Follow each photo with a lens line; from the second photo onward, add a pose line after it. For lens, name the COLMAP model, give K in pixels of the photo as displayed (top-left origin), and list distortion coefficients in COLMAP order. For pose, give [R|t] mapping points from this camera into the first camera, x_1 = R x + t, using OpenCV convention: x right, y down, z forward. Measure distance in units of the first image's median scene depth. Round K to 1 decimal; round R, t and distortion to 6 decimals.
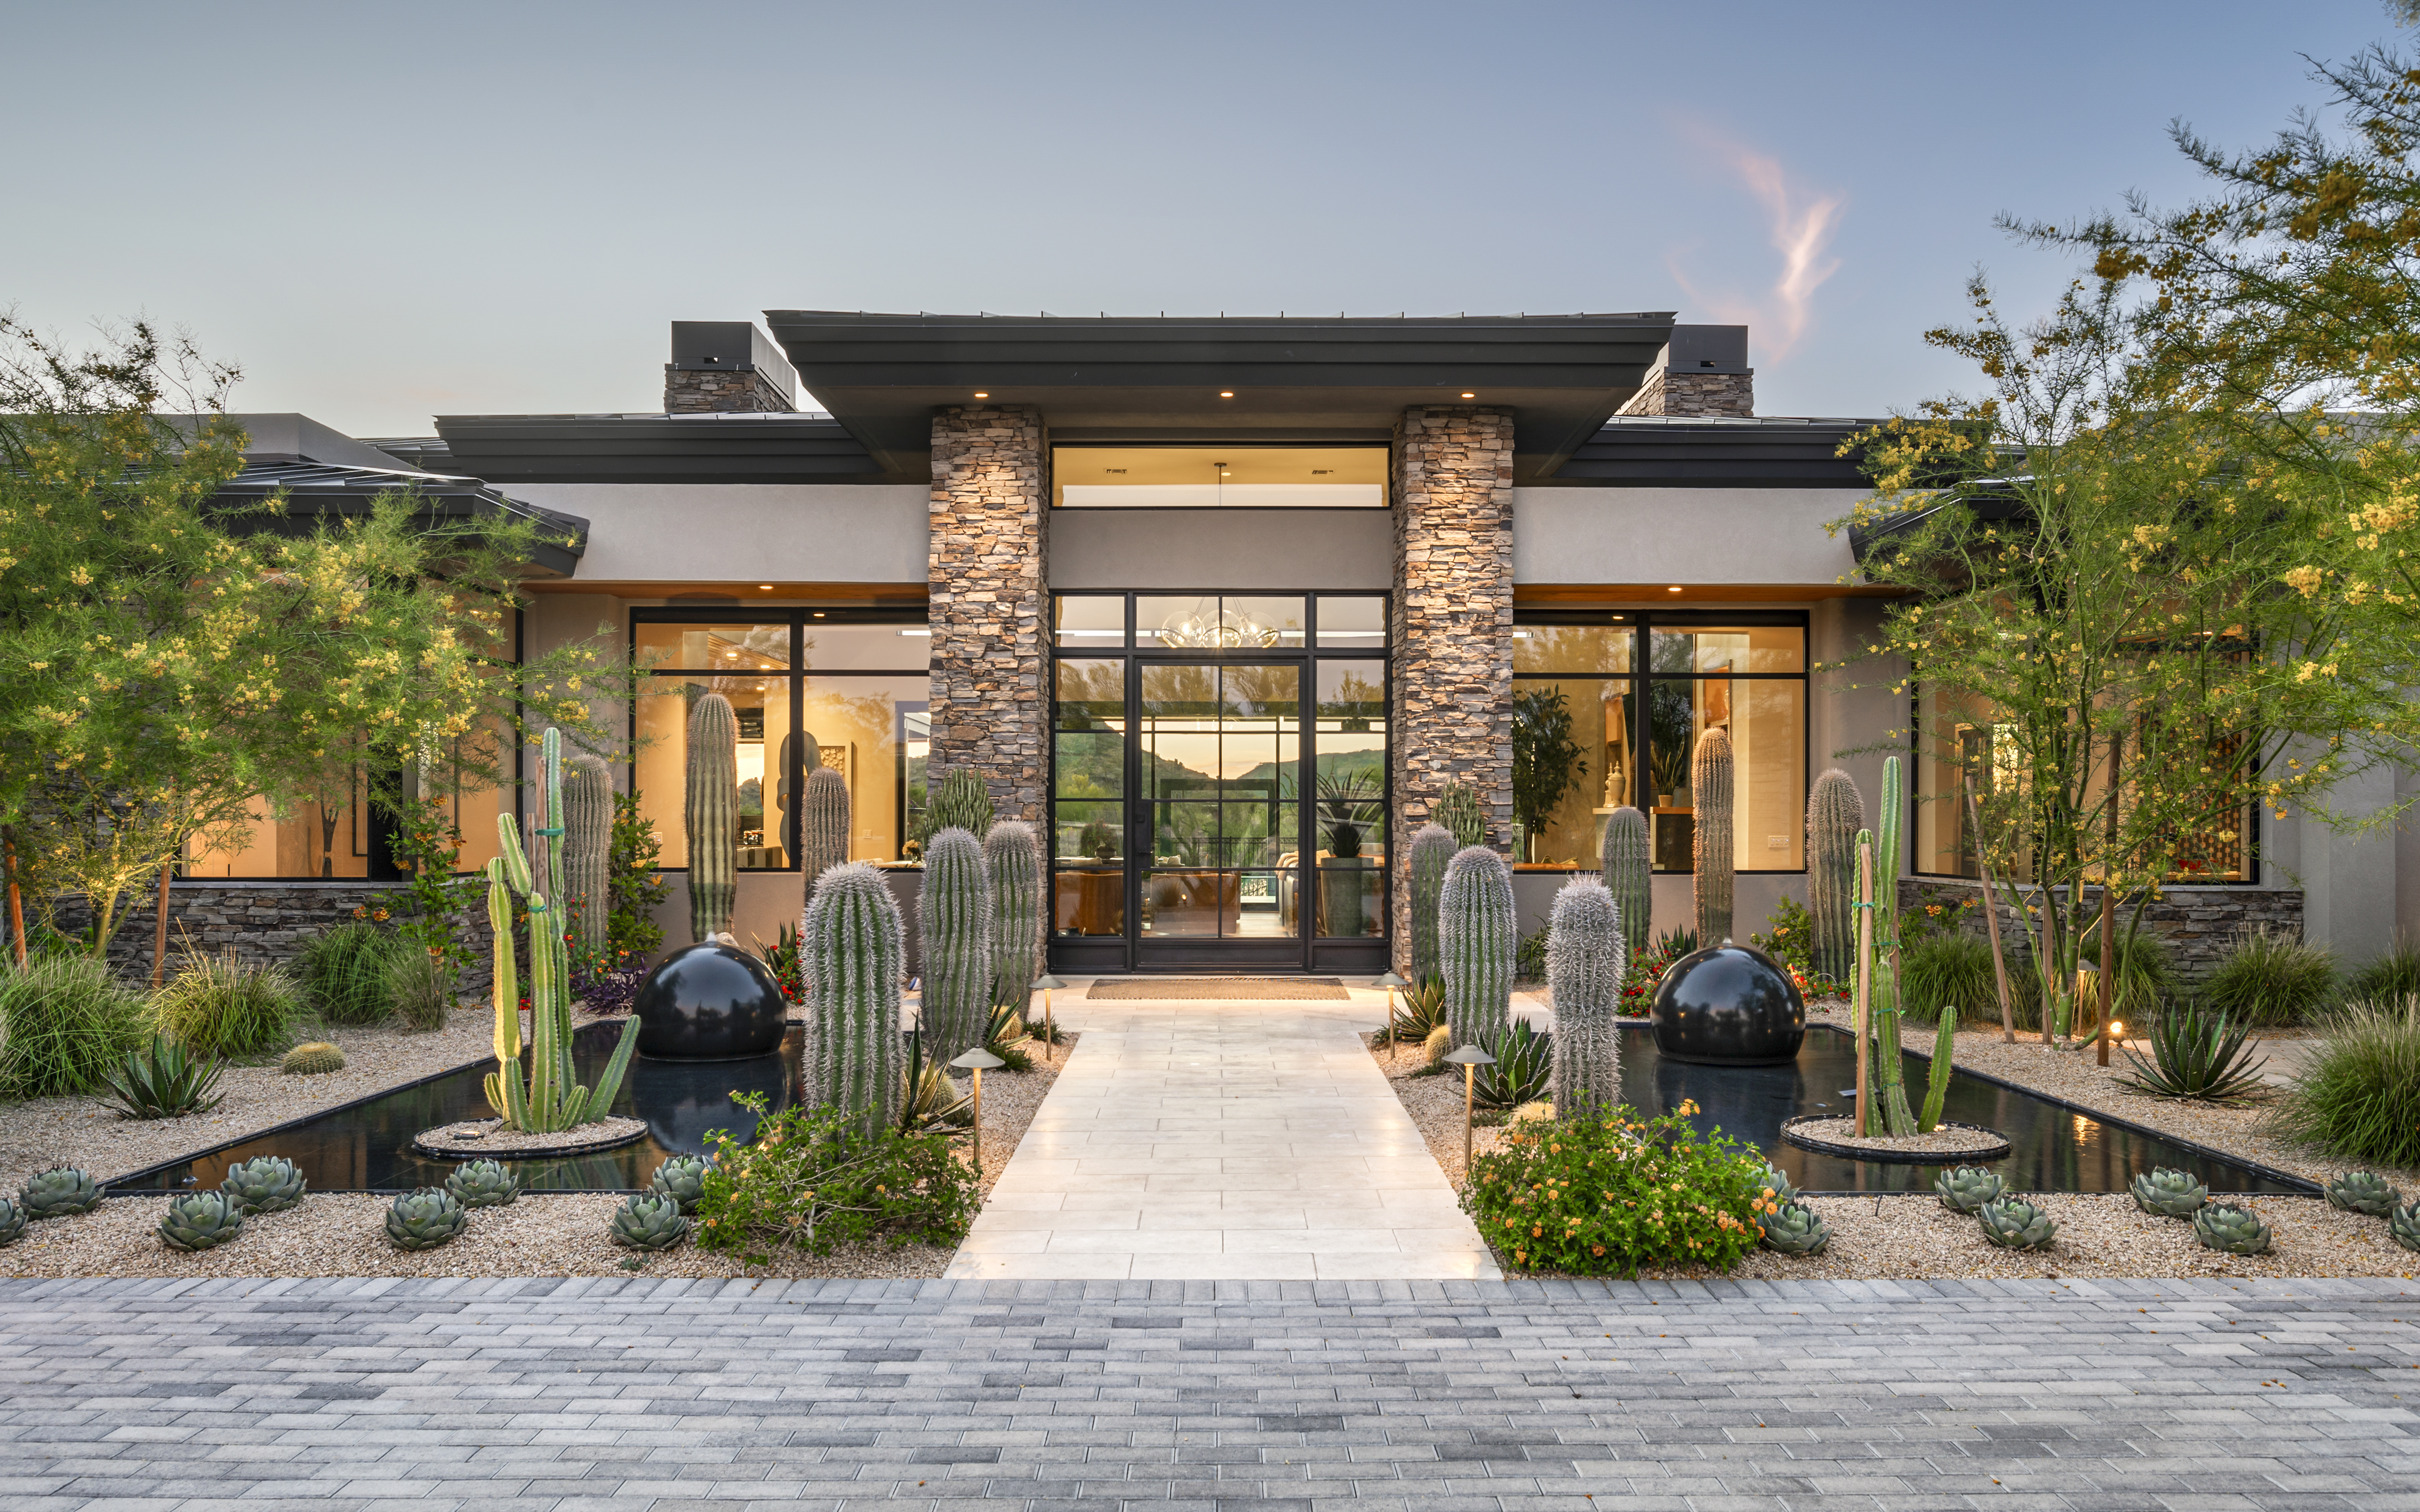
lens RADIAL K [[1747.8, 0, 1190.3], [0, 1747.8, 809.1], [0, 0, 1]] dist [0.002610, 0.000896]
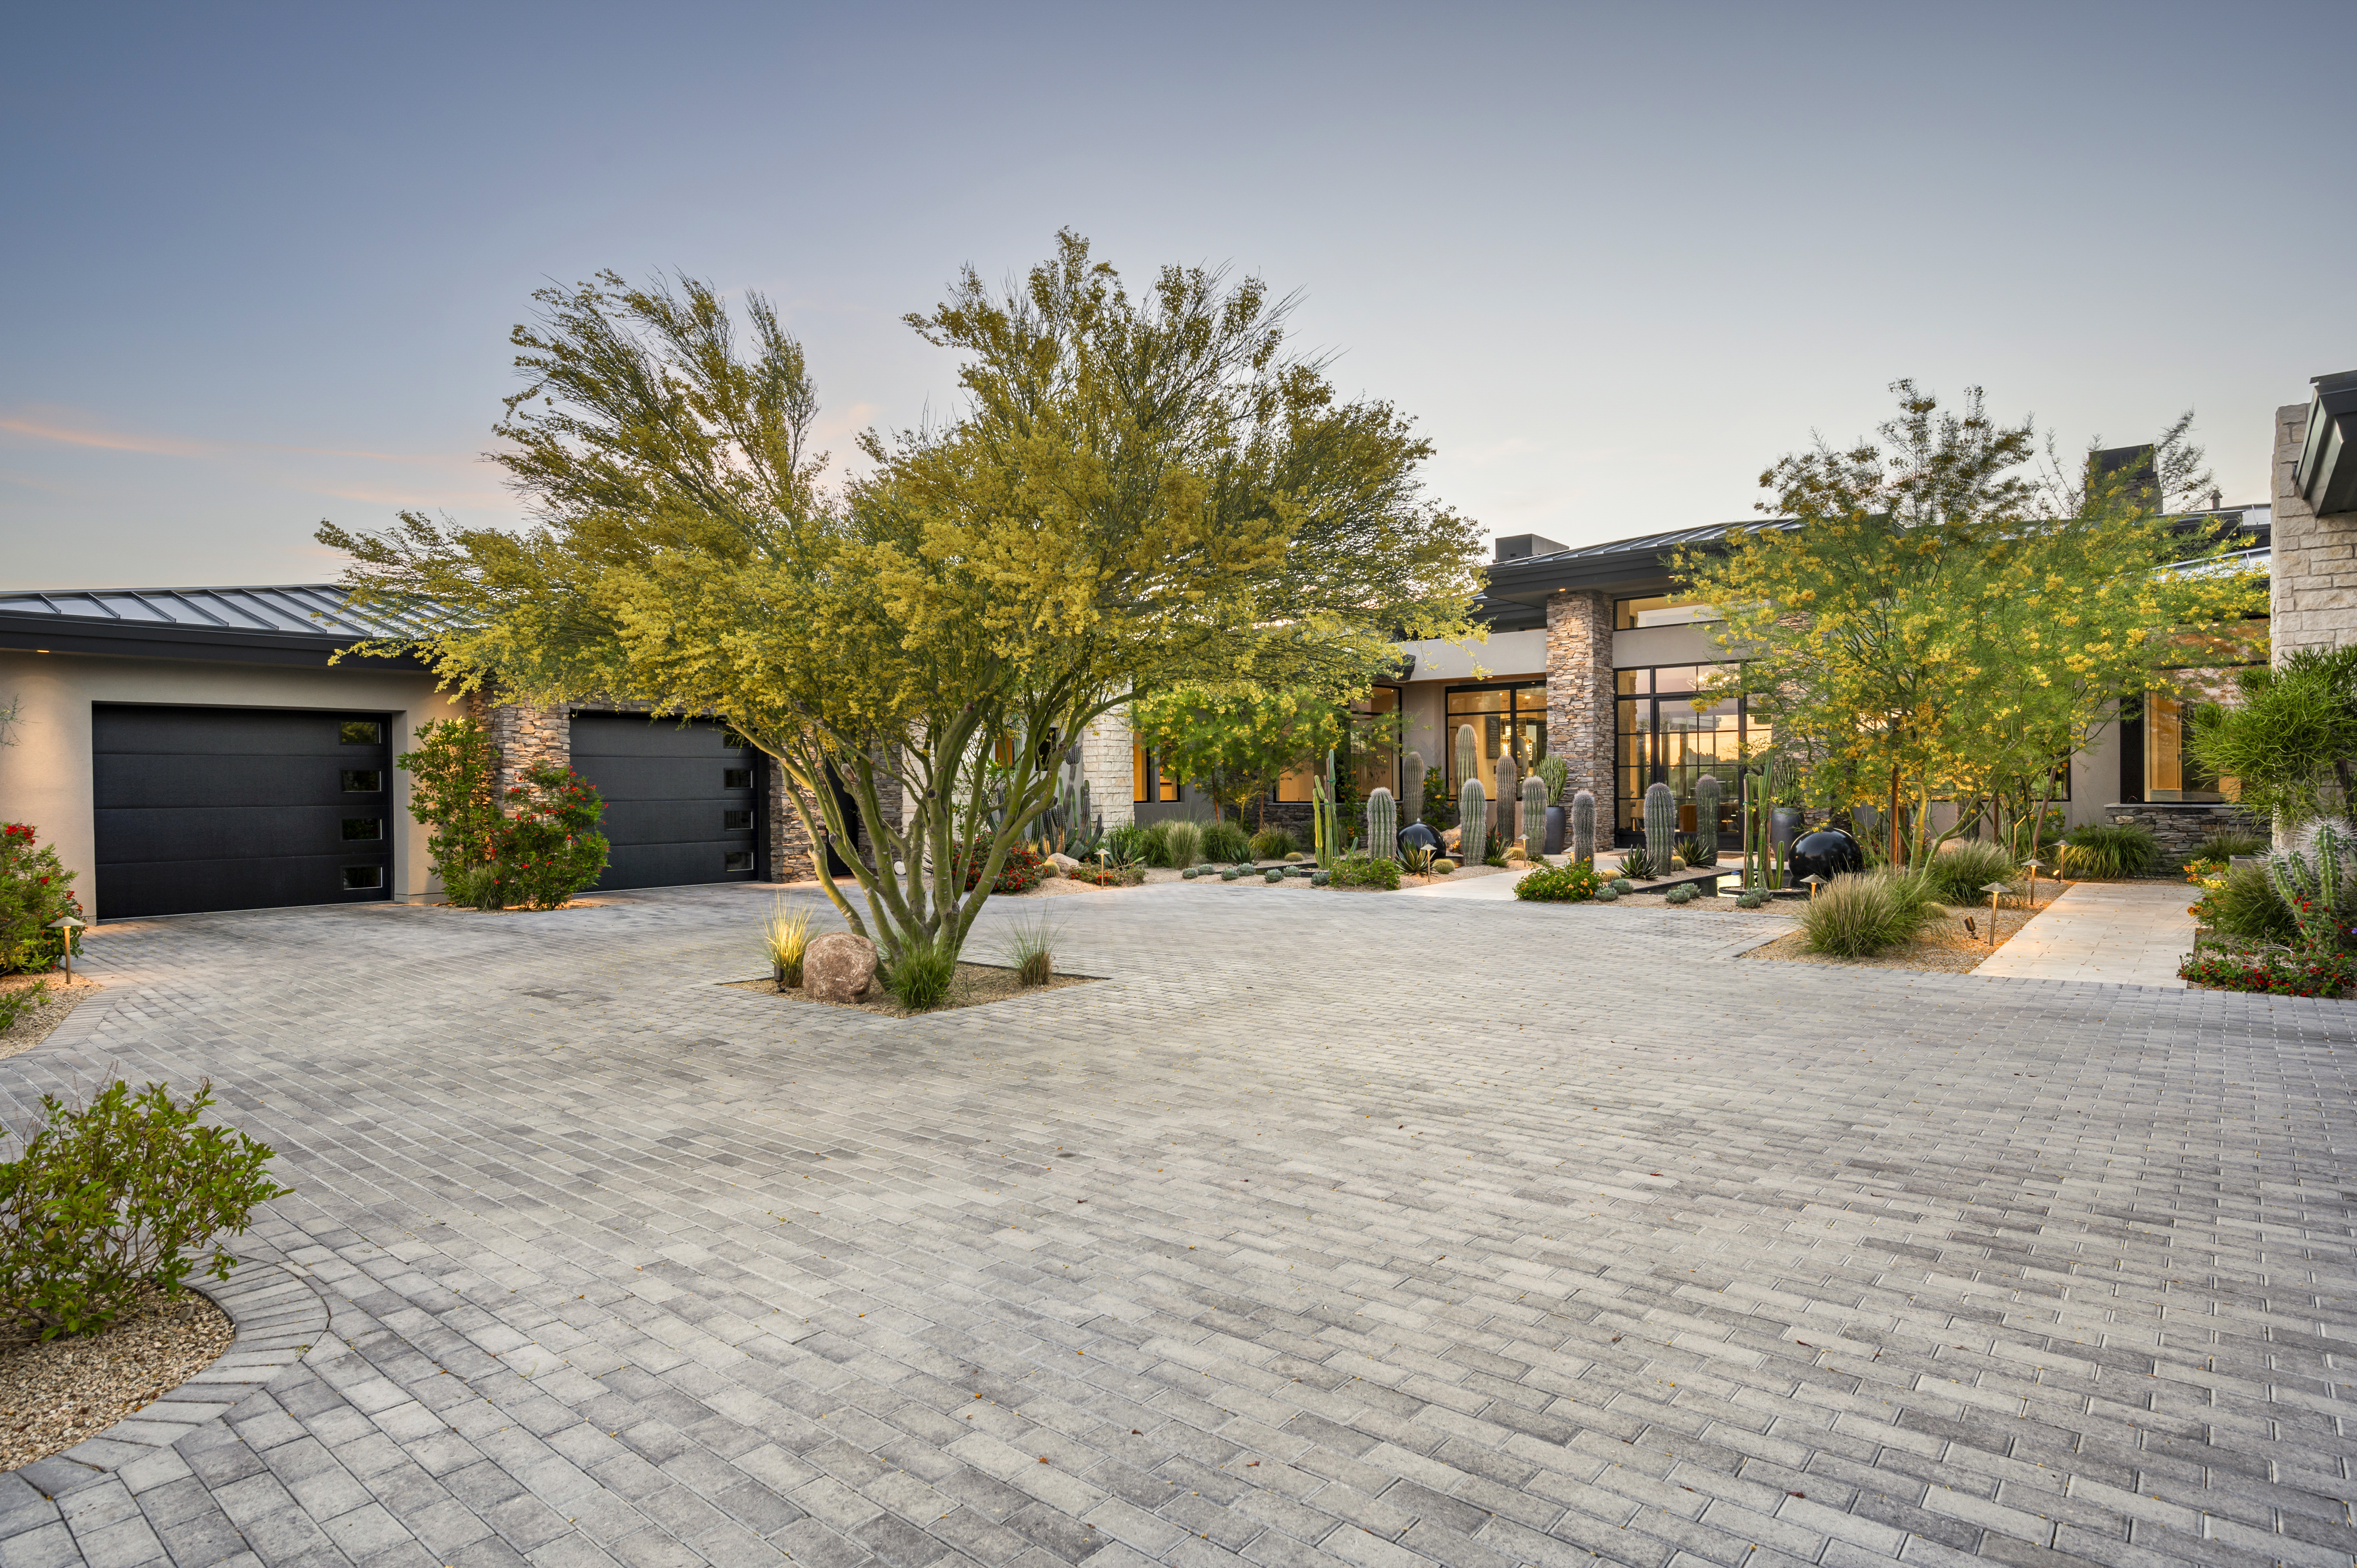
lens RADIAL K [[1268.7, 0, 1178.5], [0, 1268.7, 784.0], [0, 0, 1]] dist [-0.001174, -0.000070]
pose [[0.763561, -0.011444, -0.645634, 0.676029], [0.016225, 0.999867, 0.001466, 0.006588], [0.645532, -0.011594, 0.763645, -0.704425]]
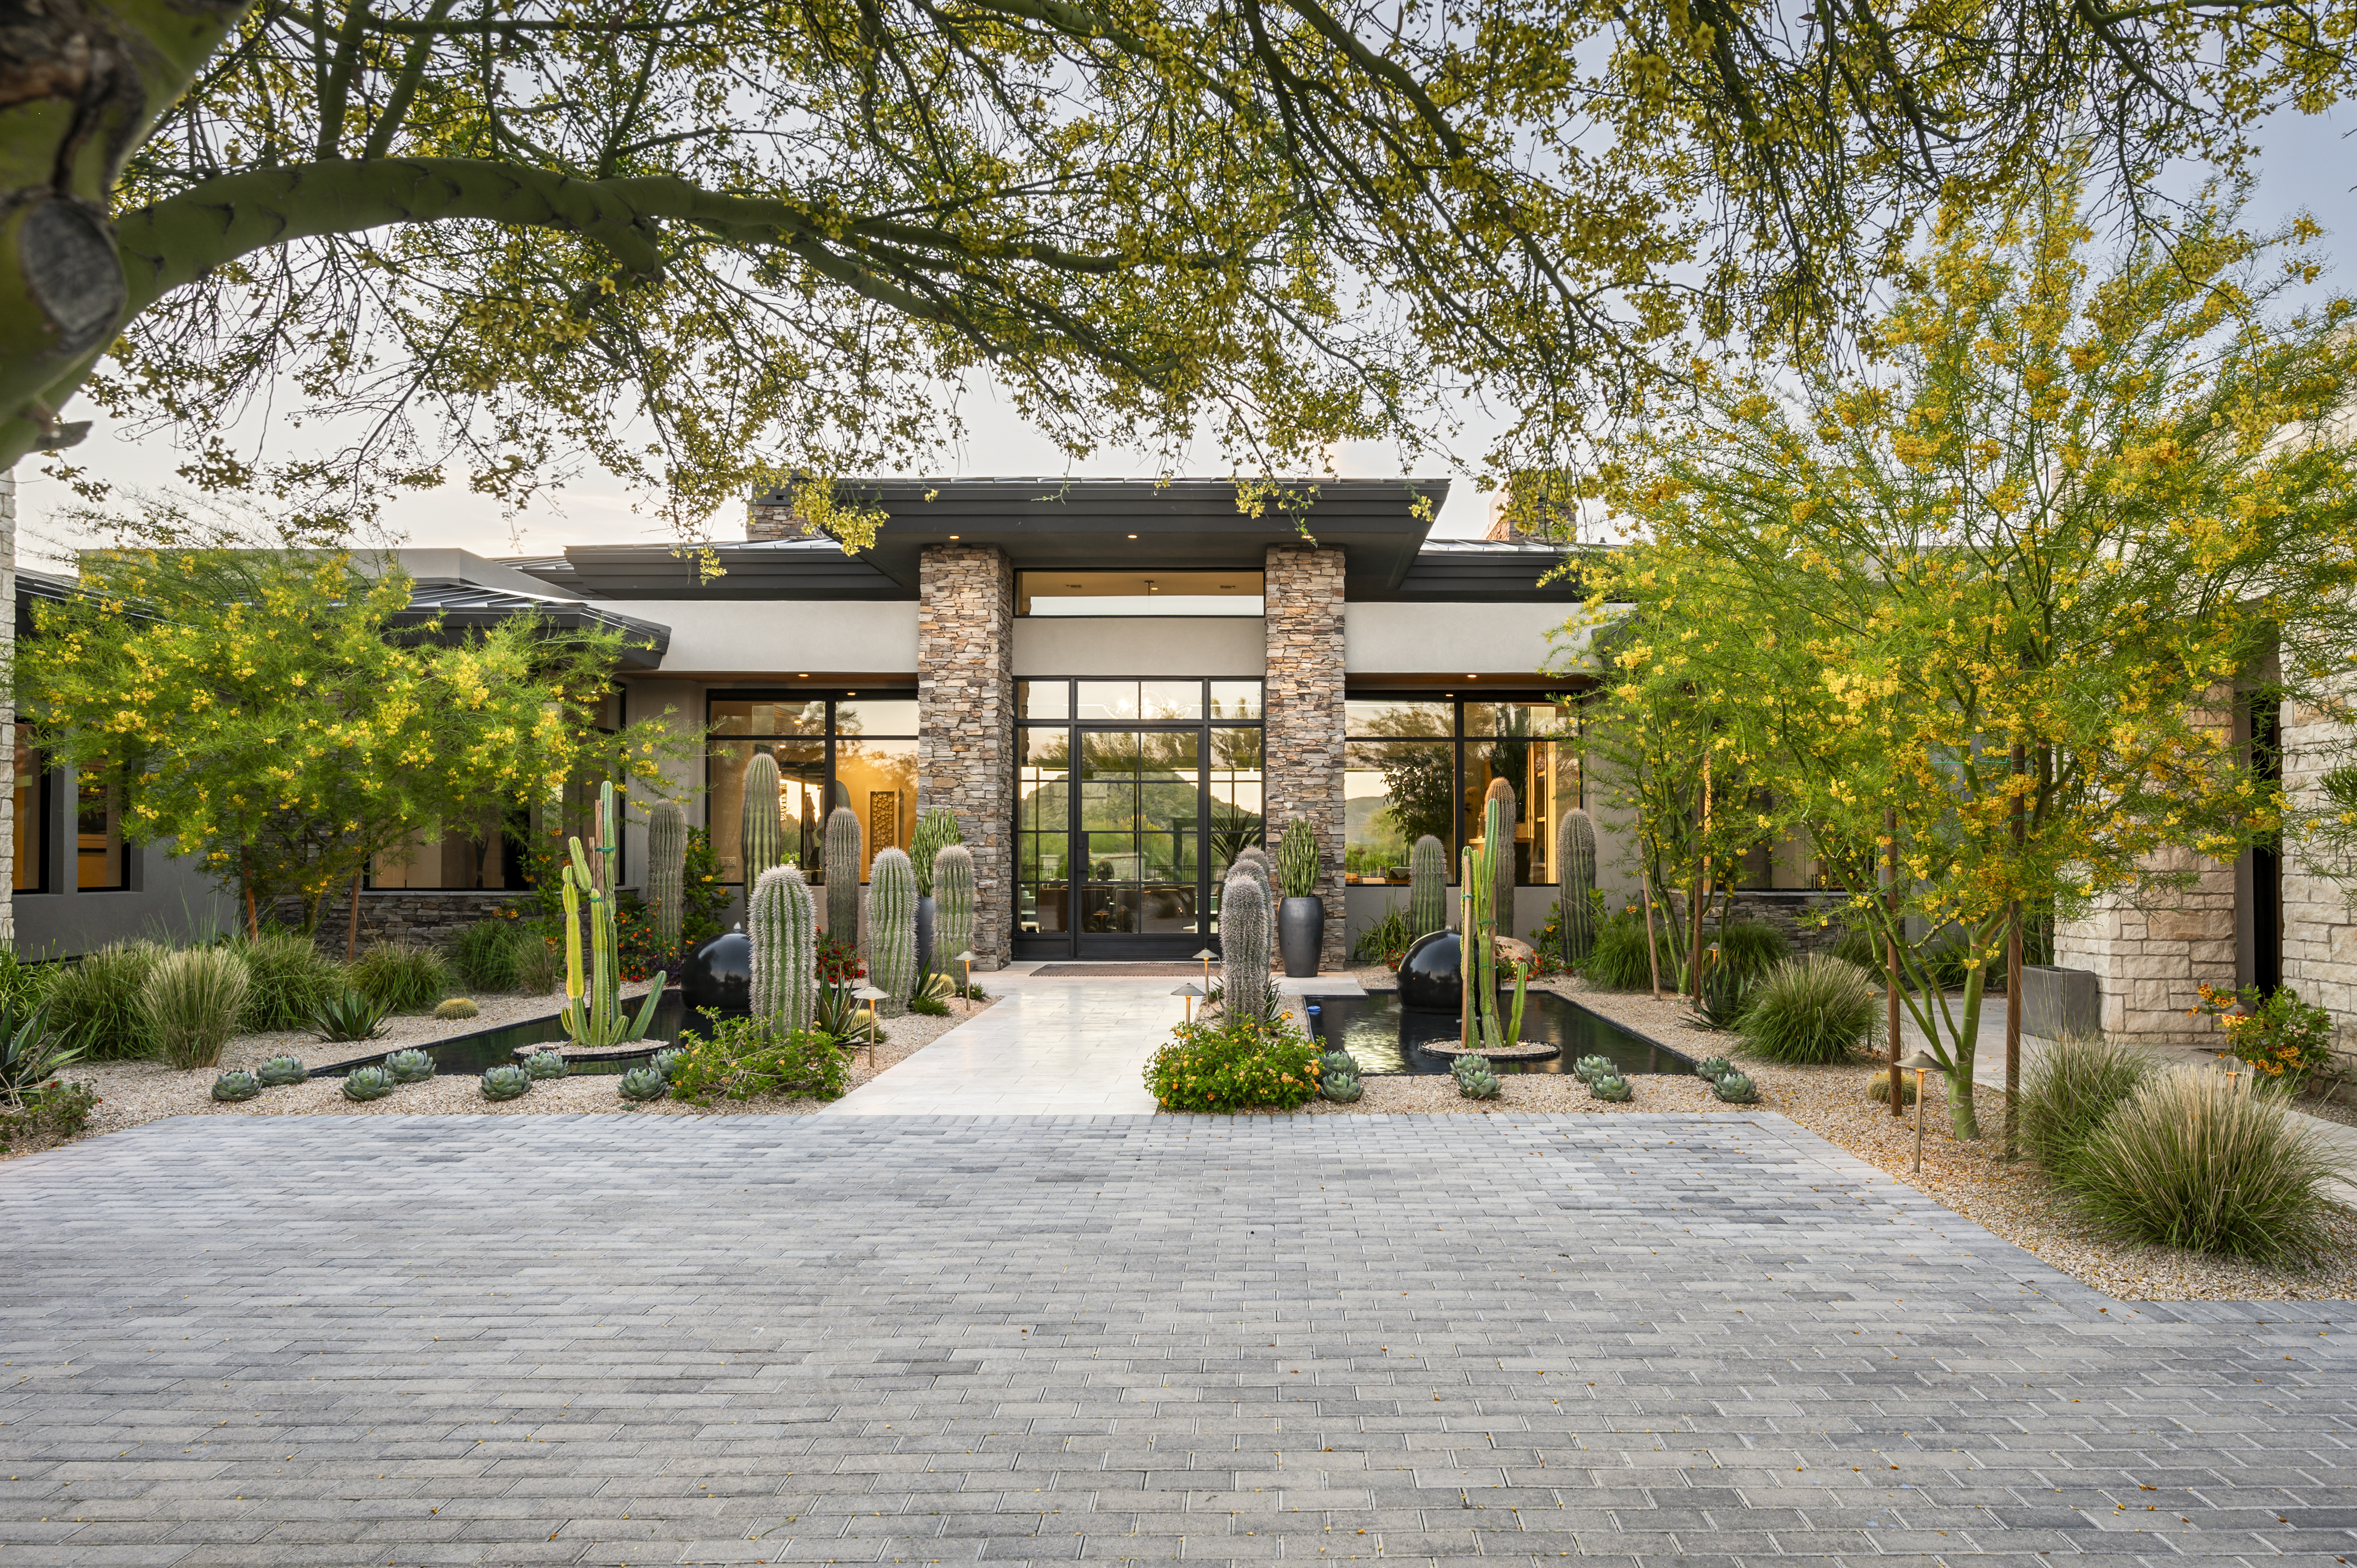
lens RADIAL K [[1406.7, 0, 1190.0], [0, 1406.7, 822.0], [0, 0, 1]] dist [0.000238, 0.000485]
pose [[0.999999, -0.001201, 0.000273, 0.077088], [0.001205, 0.999894, -0.014524, 0.004182], [-0.000256, 0.014524, 0.999894, -0.120942]]
